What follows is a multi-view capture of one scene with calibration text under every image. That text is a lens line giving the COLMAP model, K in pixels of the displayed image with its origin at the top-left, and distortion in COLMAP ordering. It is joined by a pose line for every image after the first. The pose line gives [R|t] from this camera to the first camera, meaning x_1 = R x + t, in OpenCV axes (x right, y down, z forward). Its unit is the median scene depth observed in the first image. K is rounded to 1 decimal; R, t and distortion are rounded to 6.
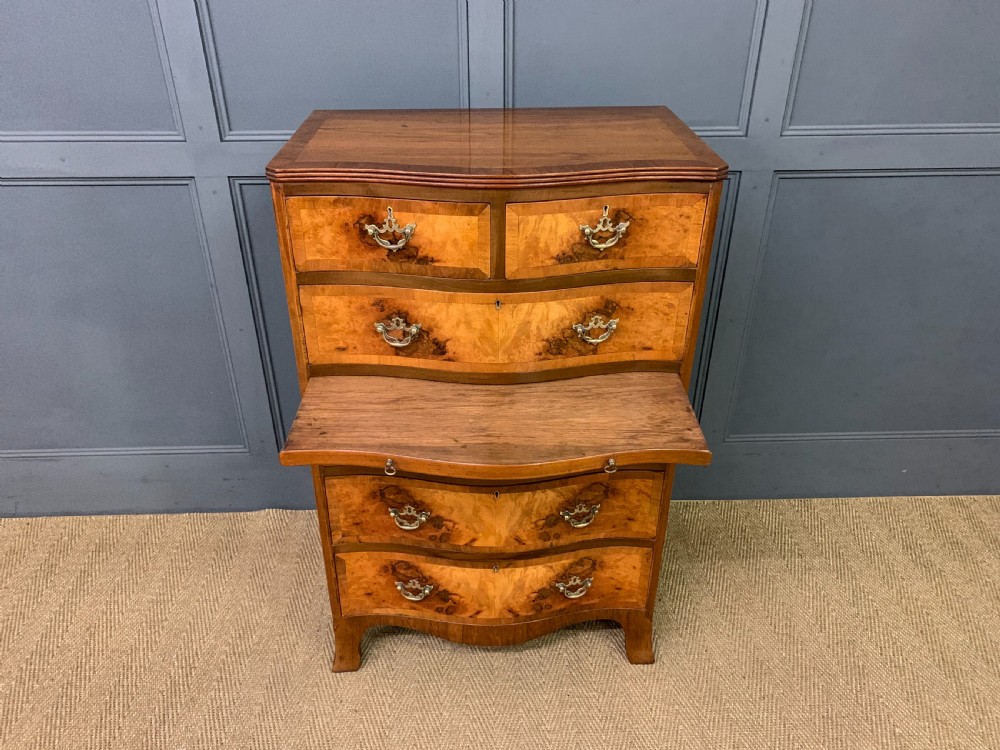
lens RADIAL K [[750.5, 0, 492.2], [0, 750.5, 385.0], [0, 0, 1]] dist [0.068085, -0.067020]
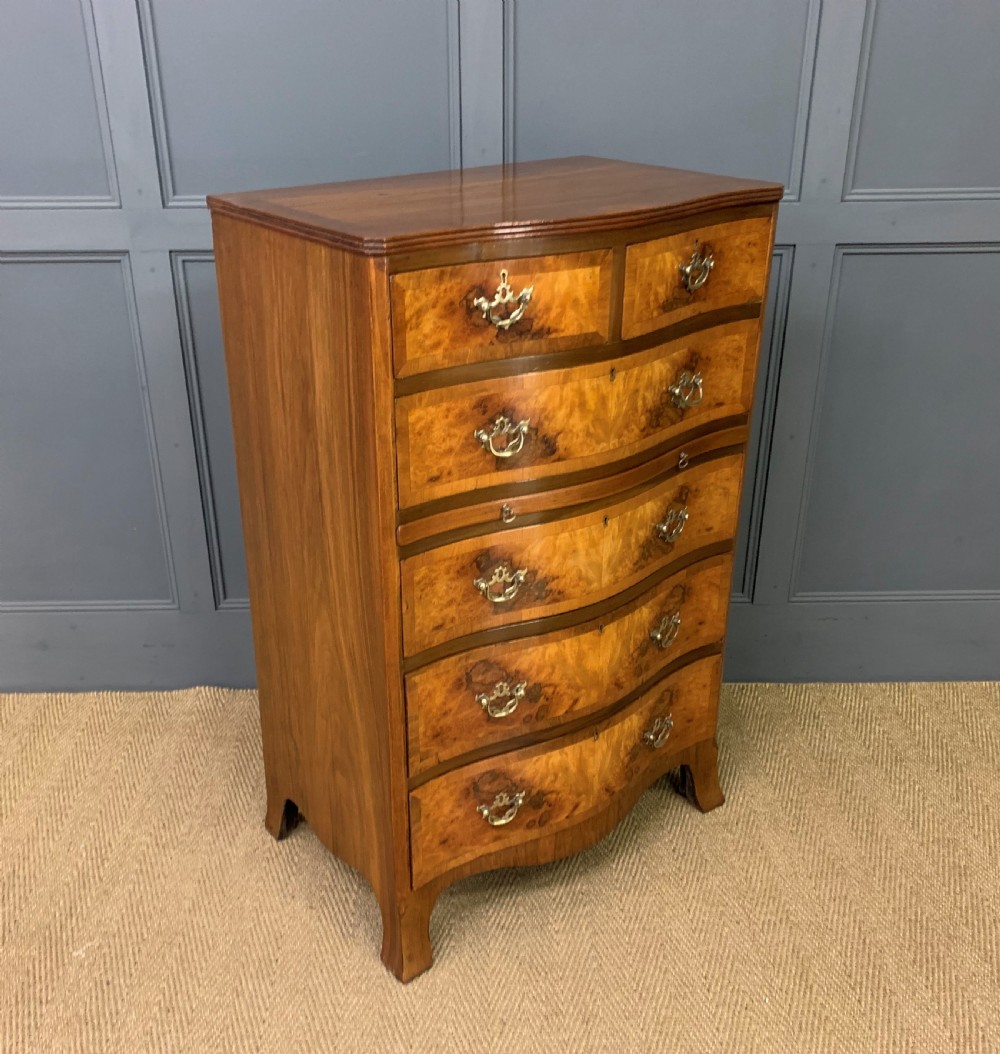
lens RADIAL K [[1125.2, 0, 479.1], [0, 1125.2, 549.4], [0, 0, 1]] dist [0.050226, 0.000000]
pose [[0.819600, -0.251317, 0.514874, -0.741108], [0.298906, 0.954230, -0.010041, 0.042433], [-0.488785, 0.162129, 0.857207, 0.033591]]
